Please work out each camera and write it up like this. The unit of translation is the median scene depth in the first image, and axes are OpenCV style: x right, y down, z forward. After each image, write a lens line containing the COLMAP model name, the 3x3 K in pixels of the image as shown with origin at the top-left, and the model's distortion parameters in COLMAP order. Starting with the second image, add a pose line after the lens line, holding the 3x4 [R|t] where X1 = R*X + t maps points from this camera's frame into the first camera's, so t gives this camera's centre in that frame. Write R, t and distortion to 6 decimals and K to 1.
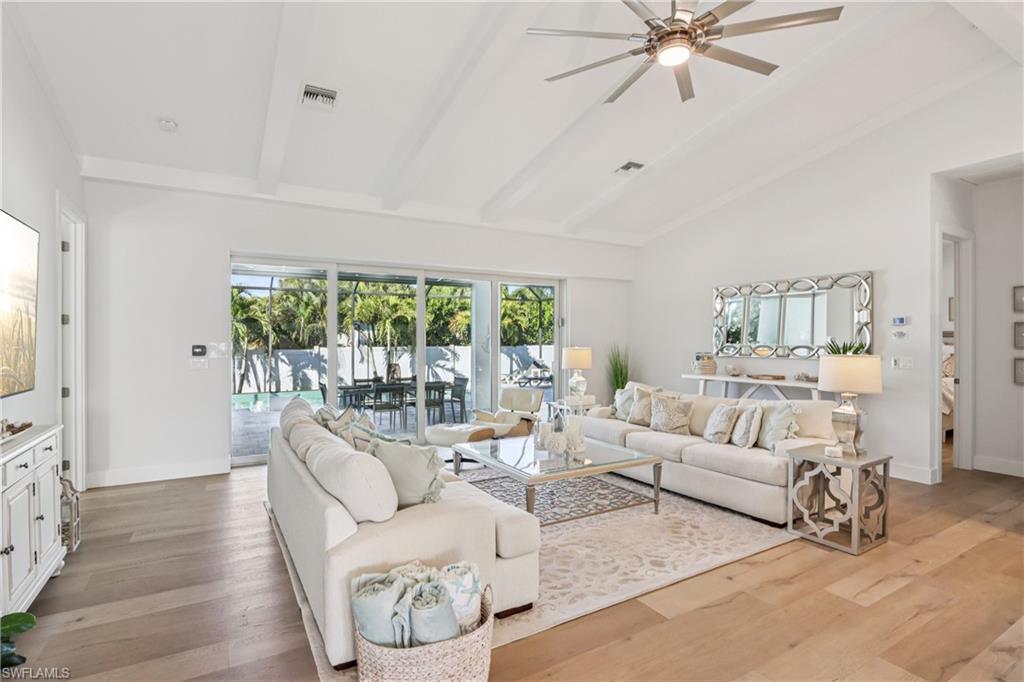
lens RADIAL K [[481.1, 0, 504.6], [0, 481.1, 341.6], [0, 0, 1]] dist [-0.005637, 0.001832]
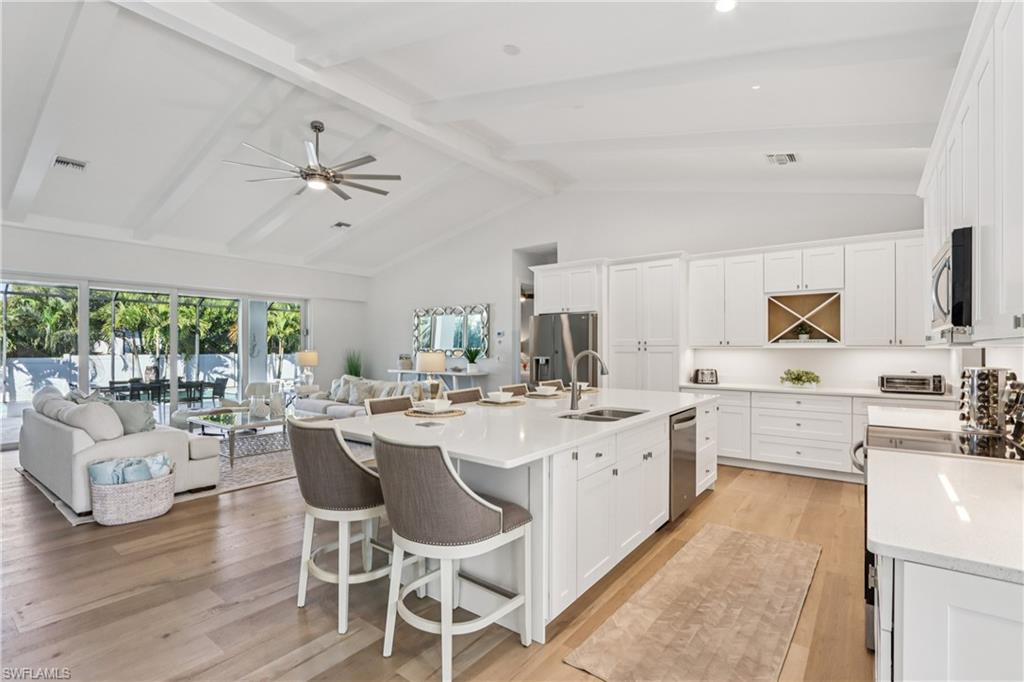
lens RADIAL K [[481.1, 0, 509.9], [0, 481.1, 349.0], [0, 0, 1]] dist [-0.005637, 0.001832]
pose [[0.931020, 0.000908, 0.364967, 0.083622], [0.001416, 0.999980, -0.006101, 0.007333], [-0.364965, 0.006197, 0.931001, -0.213902]]
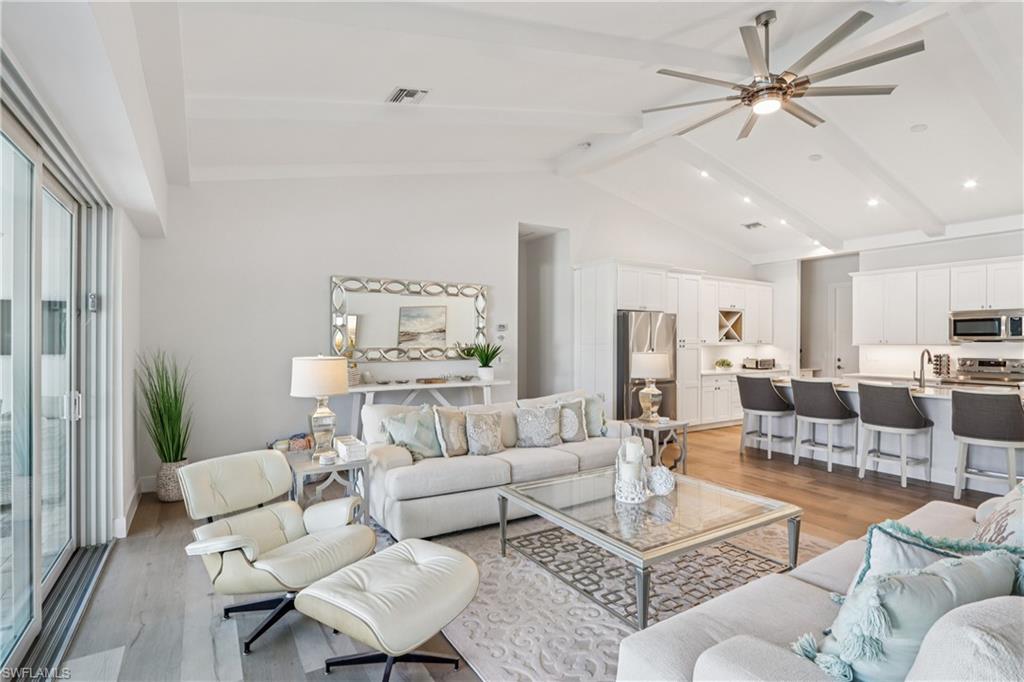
lens RADIAL K [[501.6, 0, 516.1], [0, 501.6, 340.2], [0, 0, 1]] dist [-0.015653, -0.000684]
pose [[-0.024913, 0.003893, 0.999682, -0.187718], [0.006996, 0.999969, -0.003720, -0.000958], [-0.999665, 0.006901, -0.024939, 0.352159]]
